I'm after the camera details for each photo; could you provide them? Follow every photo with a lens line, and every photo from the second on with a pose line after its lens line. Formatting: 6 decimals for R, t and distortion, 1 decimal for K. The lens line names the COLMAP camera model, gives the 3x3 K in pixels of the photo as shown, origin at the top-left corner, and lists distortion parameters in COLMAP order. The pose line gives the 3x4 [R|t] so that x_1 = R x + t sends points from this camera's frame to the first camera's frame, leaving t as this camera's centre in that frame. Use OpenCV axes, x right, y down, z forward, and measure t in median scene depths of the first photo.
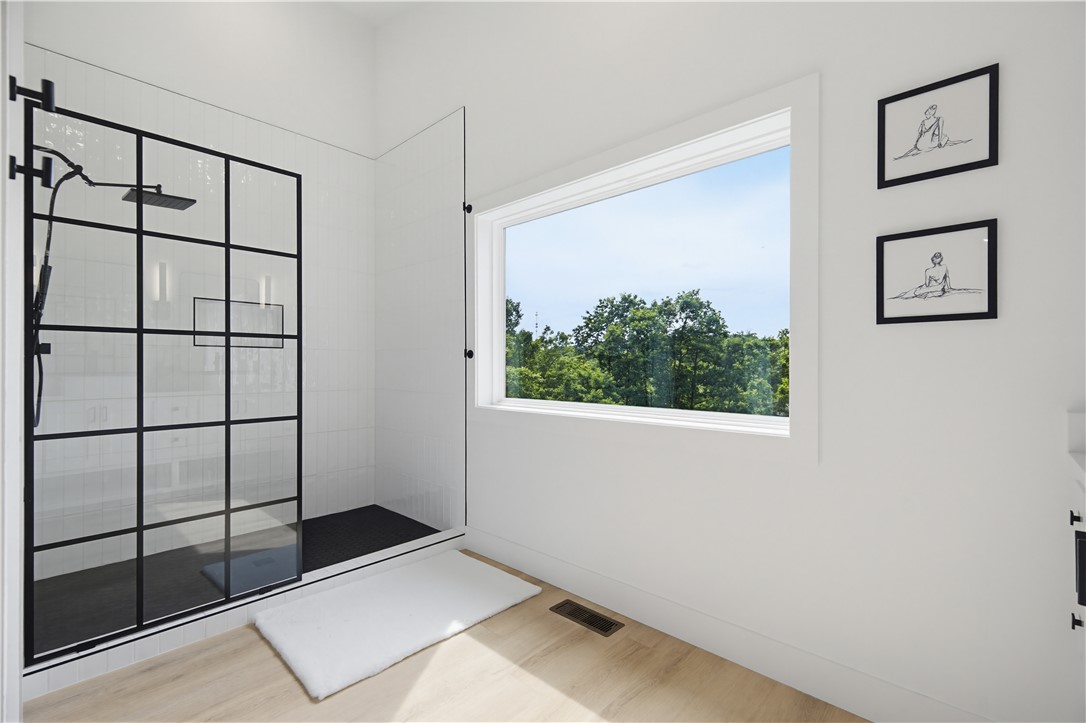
lens RADIAL K [[478.8, 0, 544.1], [0, 478.8, 363.9], [0, 0, 1]] dist [0.007470, -0.001844]
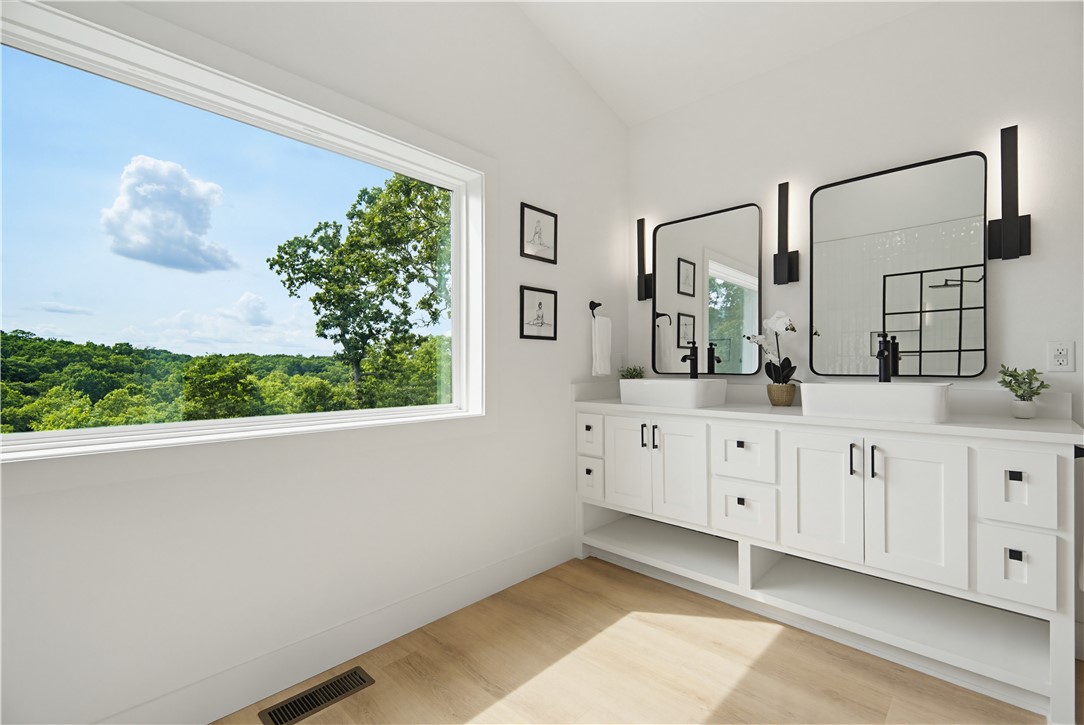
lens RADIAL K [[477.9, 0, 545.8], [0, 477.9, 365.2], [0, 0, 1]] dist [0.007470, -0.001844]
pose [[-0.002070, -0.000135, 0.999998, -0.936730], [-0.007042, 0.999975, 0.000120, 0.008000], [-0.999973, -0.007042, -0.002071, 0.917829]]
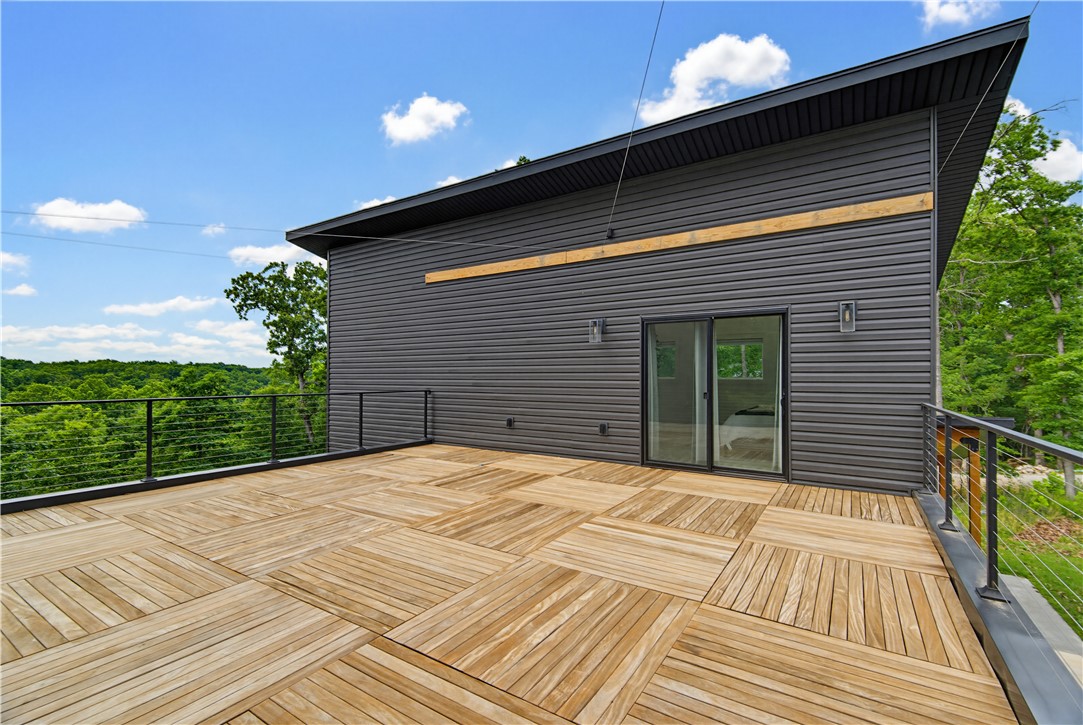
lens RADIAL K [[477.5, 0, 540.1], [0, 477.5, 369.8], [0, 0, 1]] dist [0.007470, -0.001844]
pose [[-0.182513, 0.009323, 0.983159, -1.560097], [-0.011765, 0.999863, -0.011665, -0.000628], [-0.983133, -0.013696, -0.182378, 0.916968]]
